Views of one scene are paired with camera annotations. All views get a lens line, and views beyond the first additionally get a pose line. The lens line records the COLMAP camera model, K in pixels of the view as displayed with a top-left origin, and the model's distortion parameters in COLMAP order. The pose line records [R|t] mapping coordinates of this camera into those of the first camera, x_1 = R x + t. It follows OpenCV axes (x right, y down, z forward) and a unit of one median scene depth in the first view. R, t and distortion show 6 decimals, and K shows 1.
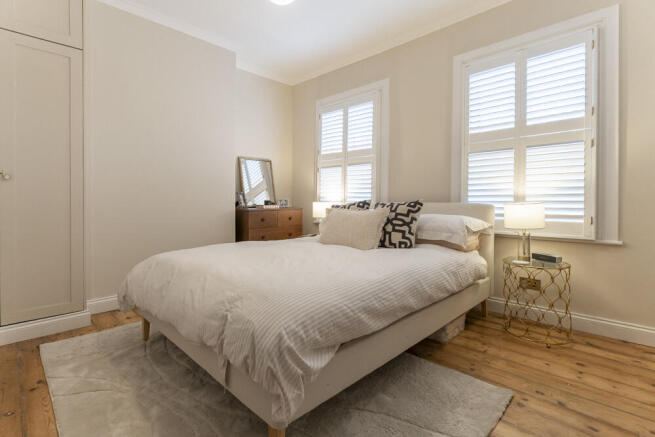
lens RADIAL K [[327.9, 0, 327.1], [0, 327.9, 200.5], [0, 0, 1]] dist [0.004693, 0.001200]
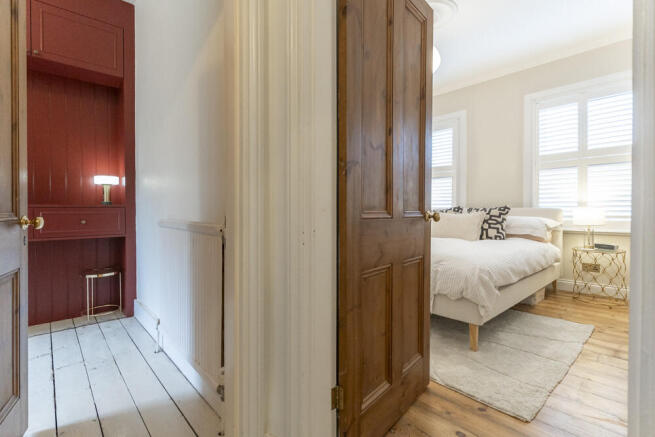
lens RADIAL K [[323.6, 0, 331.0], [0, 323.6, 208.4], [0, 0, 1]] dist [0.000648, -0.000257]
pose [[0.998564, -0.005465, -0.053292, -0.386171], [0.005451, 0.999985, -0.000399, 0.006957], [0.053294, 0.000108, 0.998579, -0.391740]]
